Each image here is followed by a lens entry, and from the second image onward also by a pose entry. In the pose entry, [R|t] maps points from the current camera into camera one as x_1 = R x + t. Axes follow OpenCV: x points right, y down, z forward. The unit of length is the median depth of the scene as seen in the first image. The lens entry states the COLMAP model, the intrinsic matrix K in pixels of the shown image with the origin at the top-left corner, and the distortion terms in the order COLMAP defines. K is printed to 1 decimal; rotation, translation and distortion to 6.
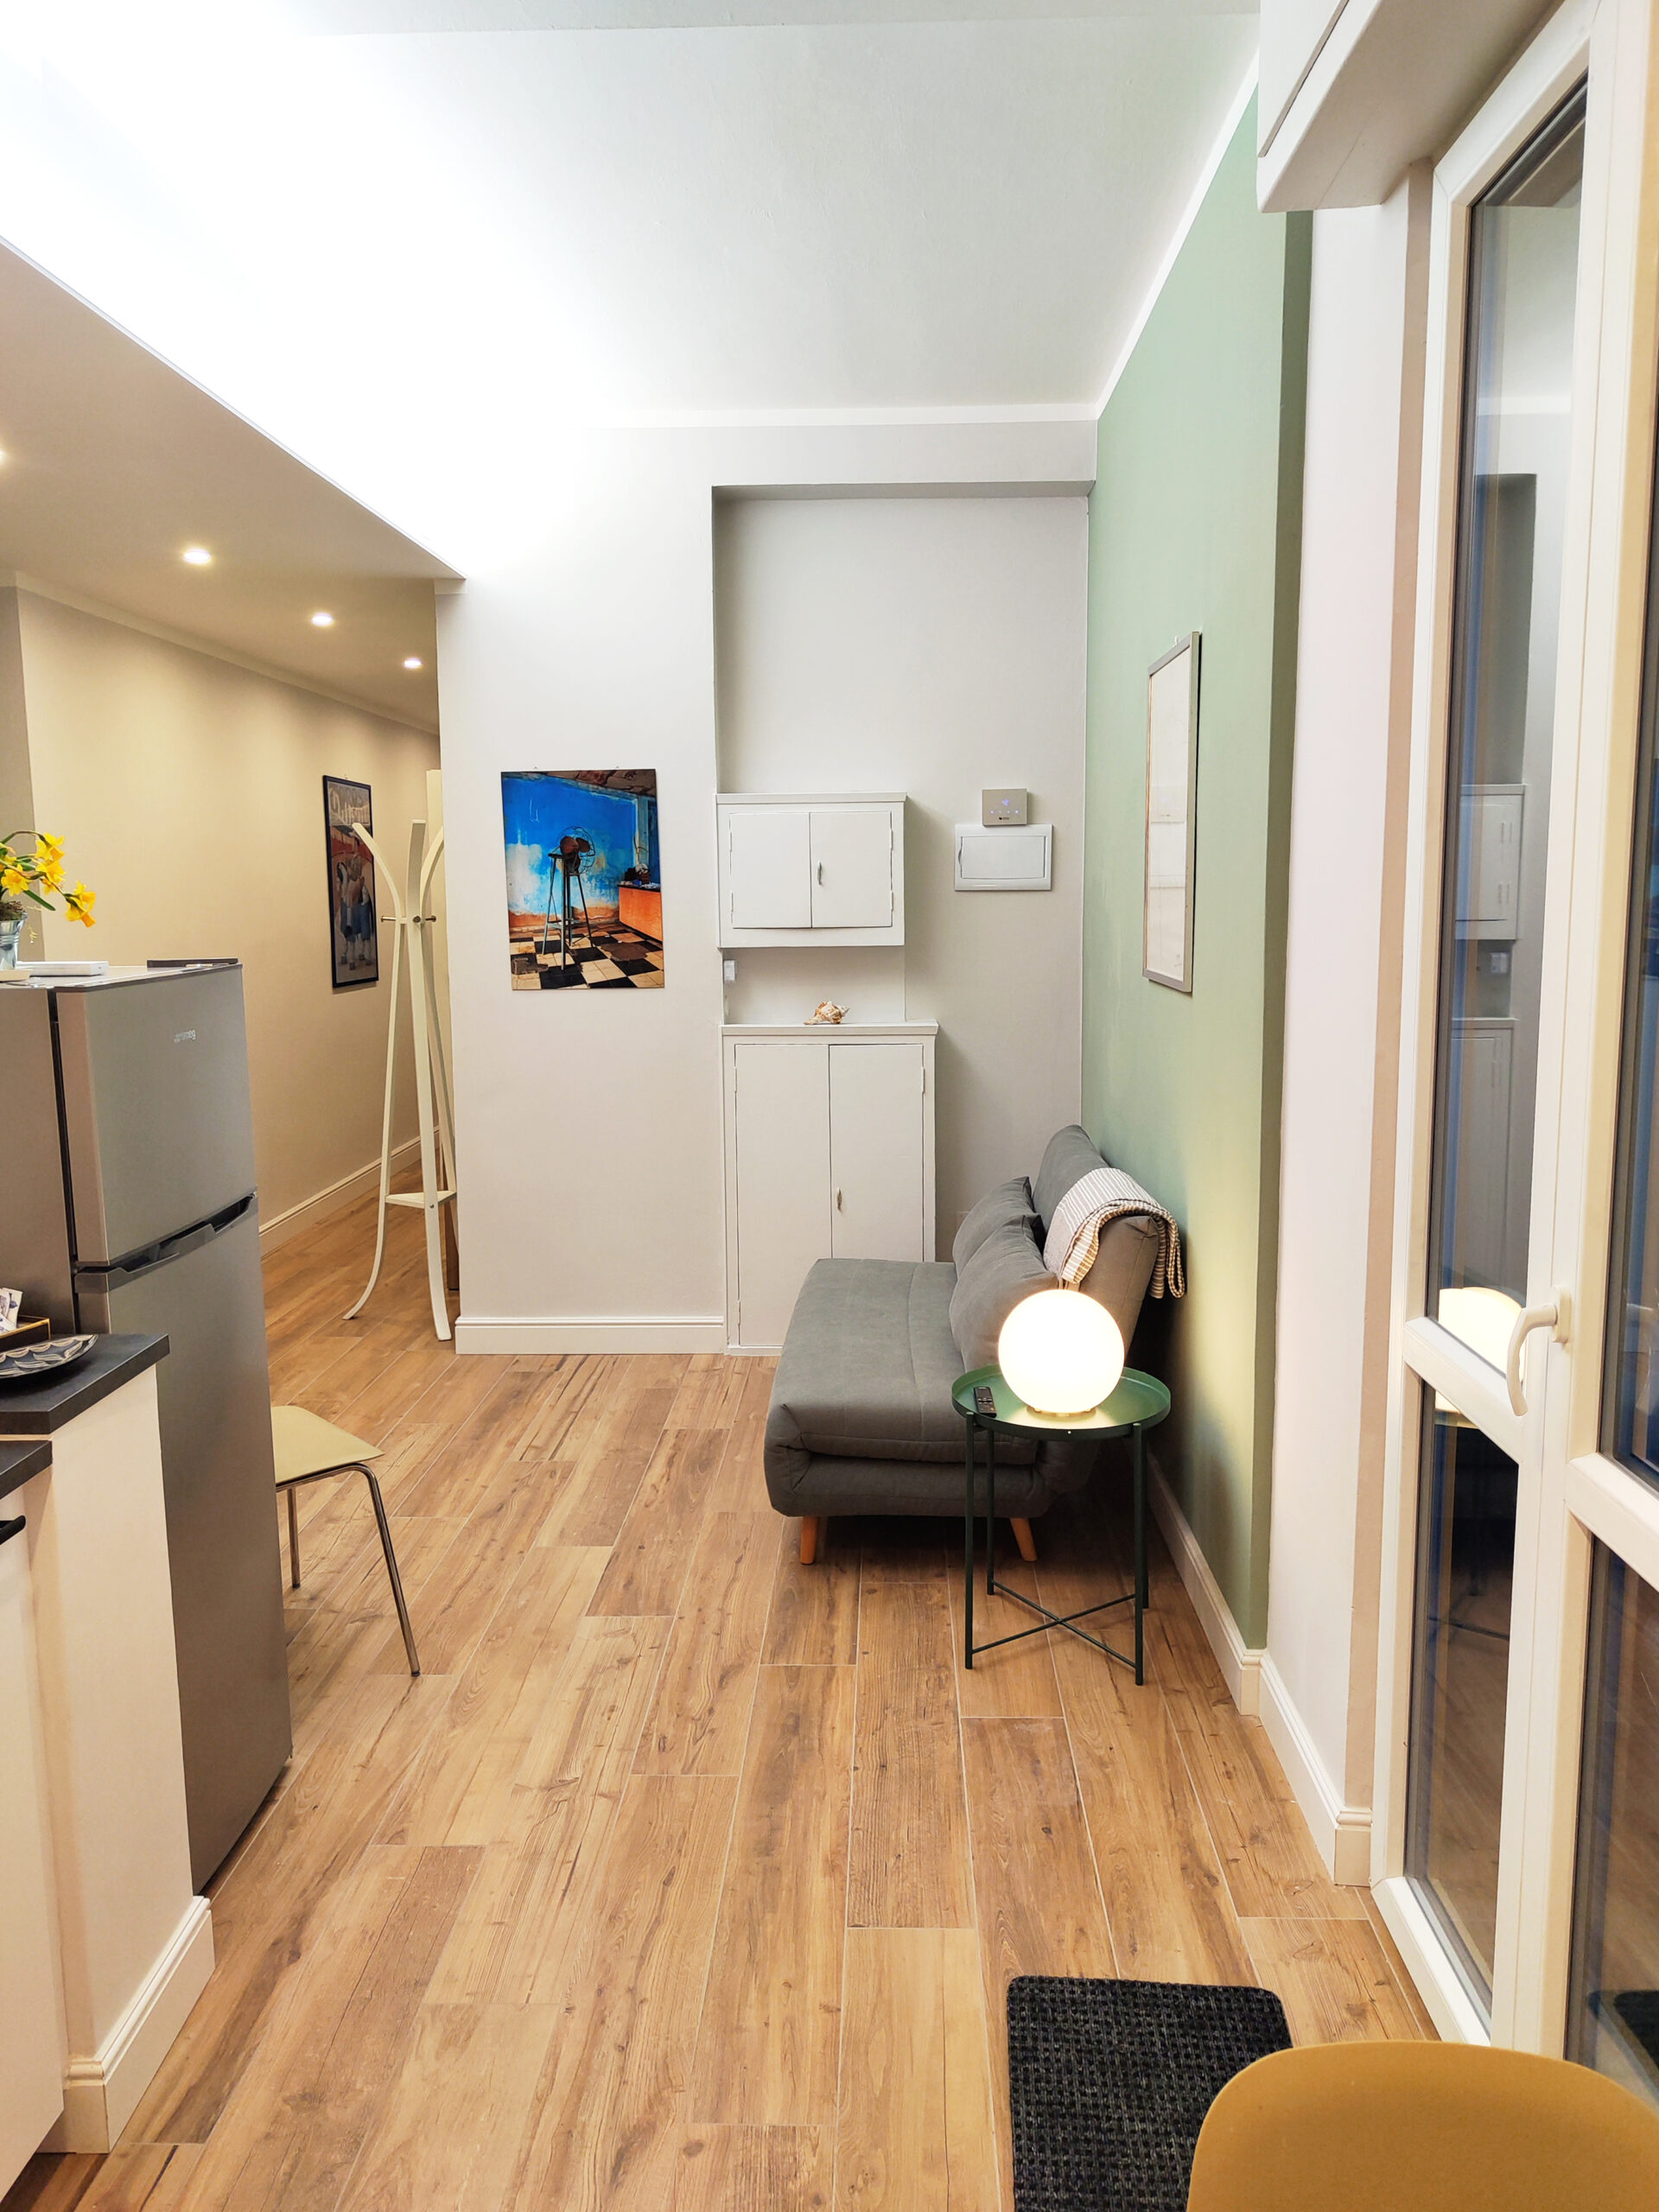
lens RADIAL K [[1551.0, 0, 829.5], [0, 1551.0, 1106.0], [0, 0, 1]] dist [0.004976, -0.001877]
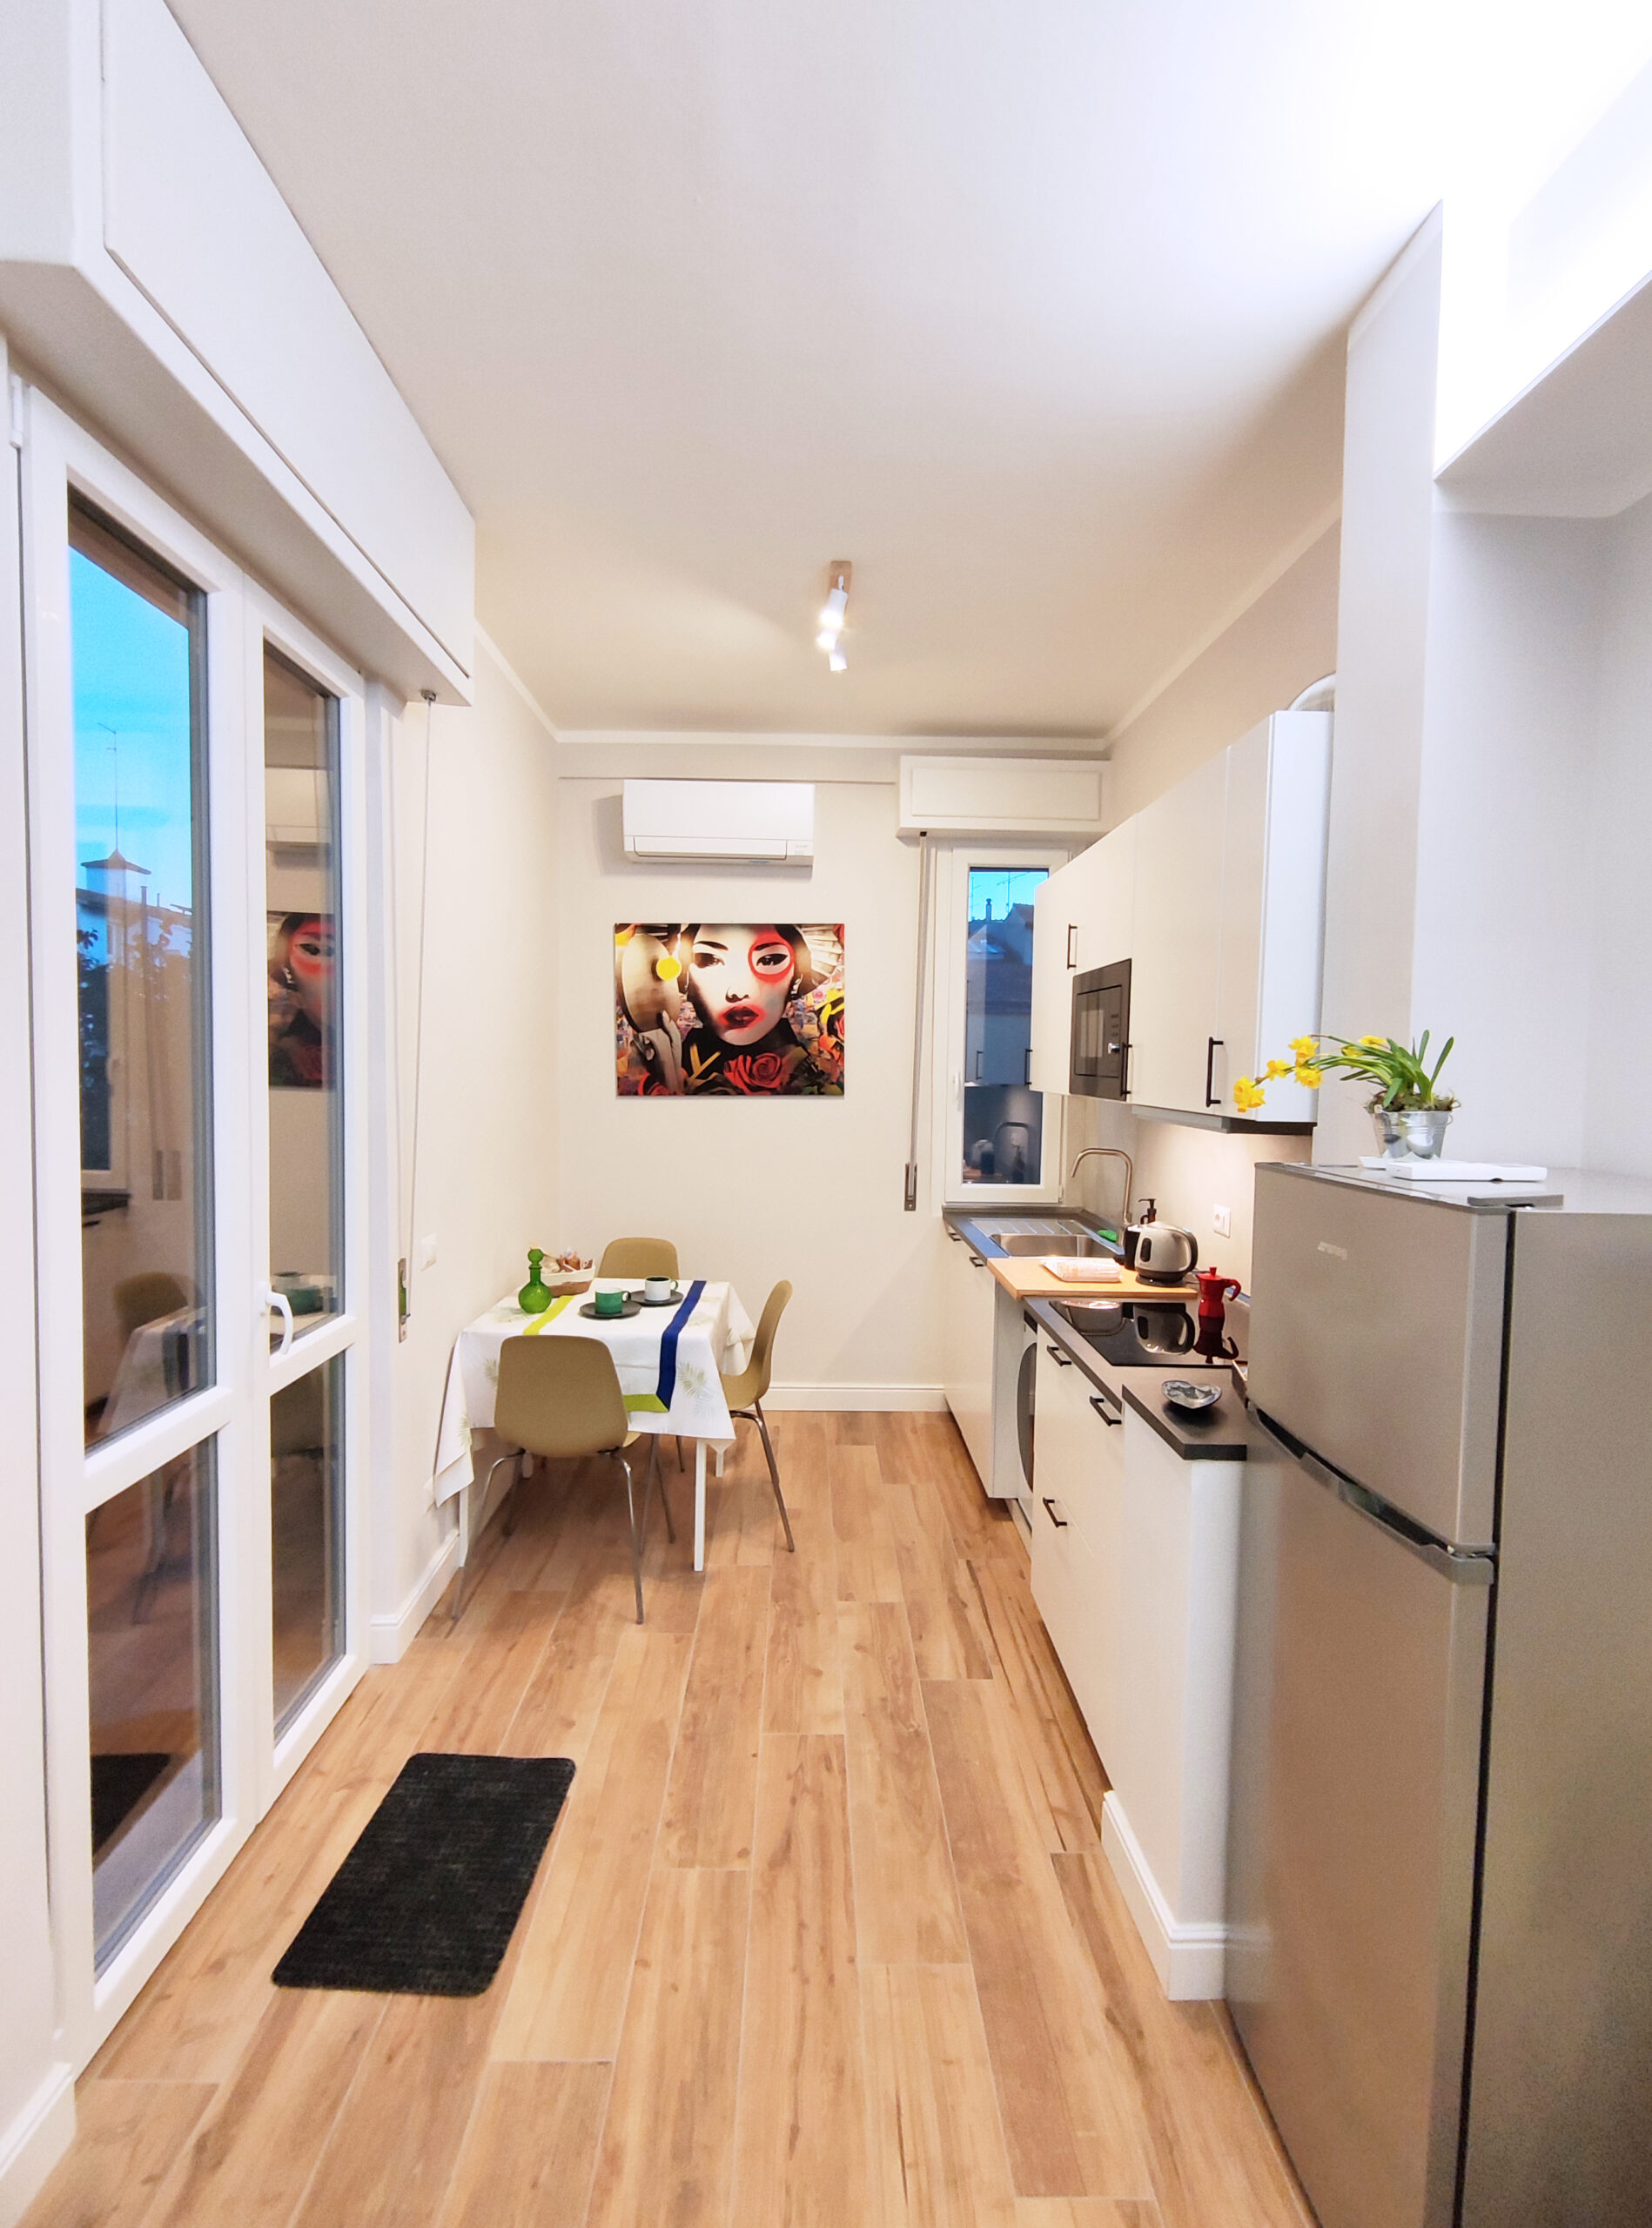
lens RADIAL K [[1019.6, 0, 818.8], [0, 1019.6, 1107.1], [0, 0, 1]] dist [0.027781, -0.014938]
pose [[-0.998616, -0.005409, -0.052310, -0.062458], [-0.015108, 0.982270, 0.186861, -0.168960], [0.050372, 0.187393, -0.980993, 1.125484]]
